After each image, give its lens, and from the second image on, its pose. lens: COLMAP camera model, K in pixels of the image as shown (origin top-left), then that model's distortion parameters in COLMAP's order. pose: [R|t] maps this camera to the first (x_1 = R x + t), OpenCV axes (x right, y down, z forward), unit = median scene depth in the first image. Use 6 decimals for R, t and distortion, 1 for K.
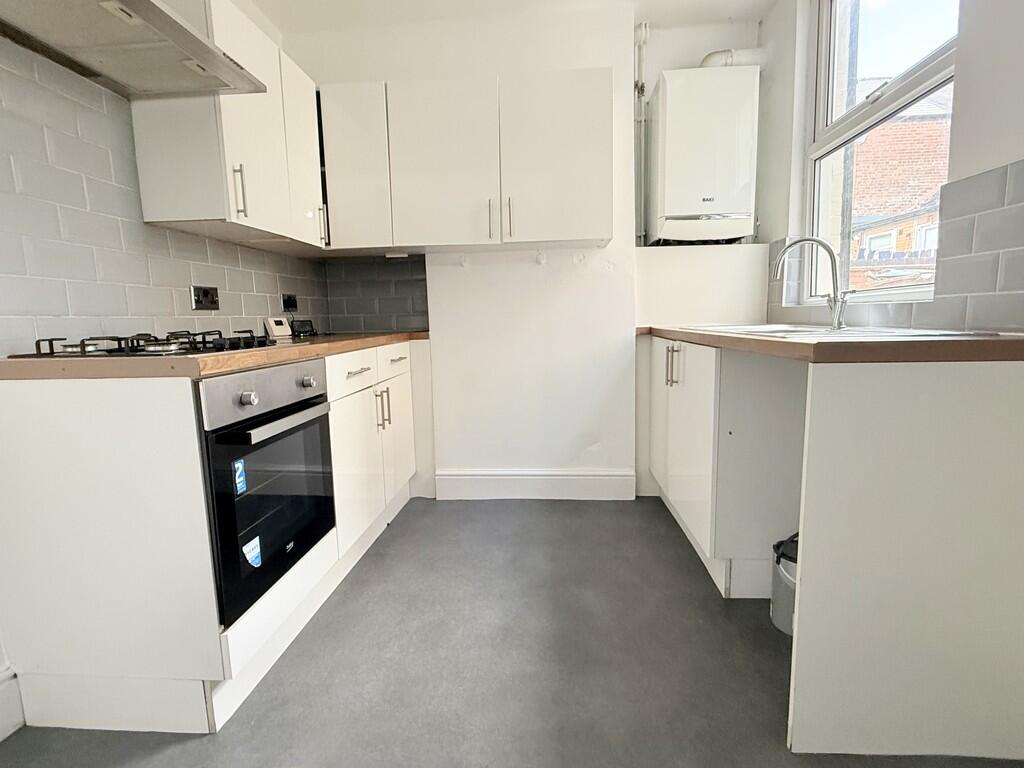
lens RADIAL K [[506.4, 0, 513.4], [0, 506.4, 380.2], [0, 0, 1]] dist [-0.000887, -0.000104]
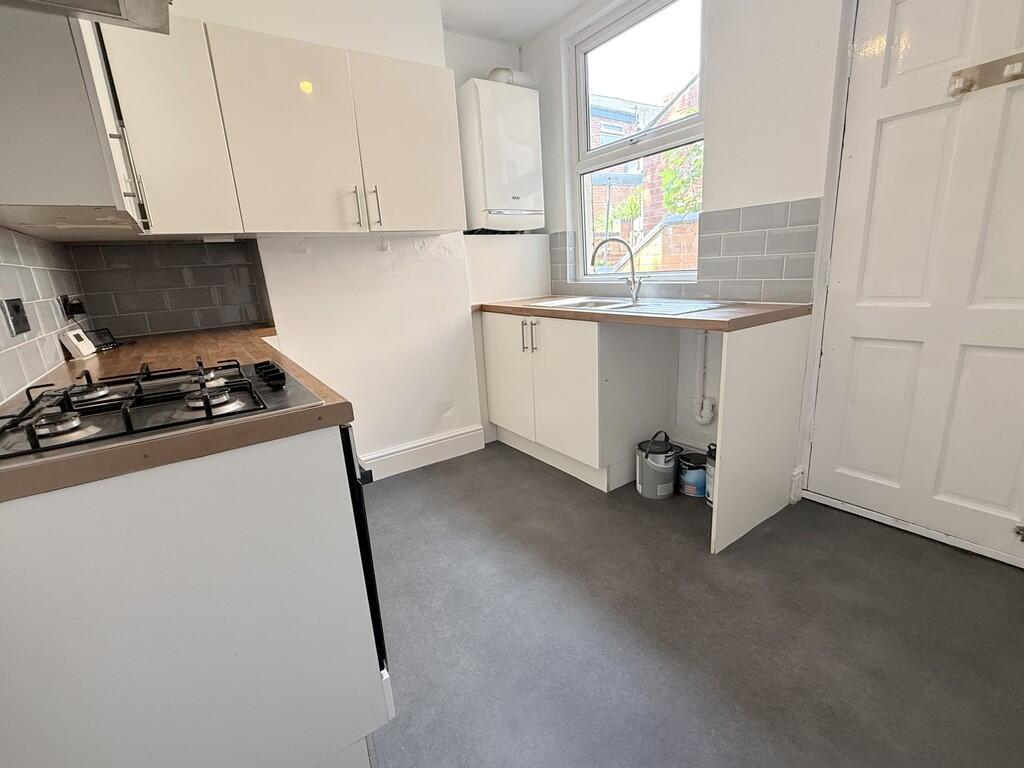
lens RADIAL K [[468.0, 0, 513.7], [0, 468.0, 387.9], [0, 0, 1]] dist [-0.001039, -0.001039]
pose [[0.776410, -0.180865, 0.603718, -0.395265], [0.116249, 0.982598, 0.144870, -0.066568], [-0.619414, -0.042297, 0.783924, 0.087165]]
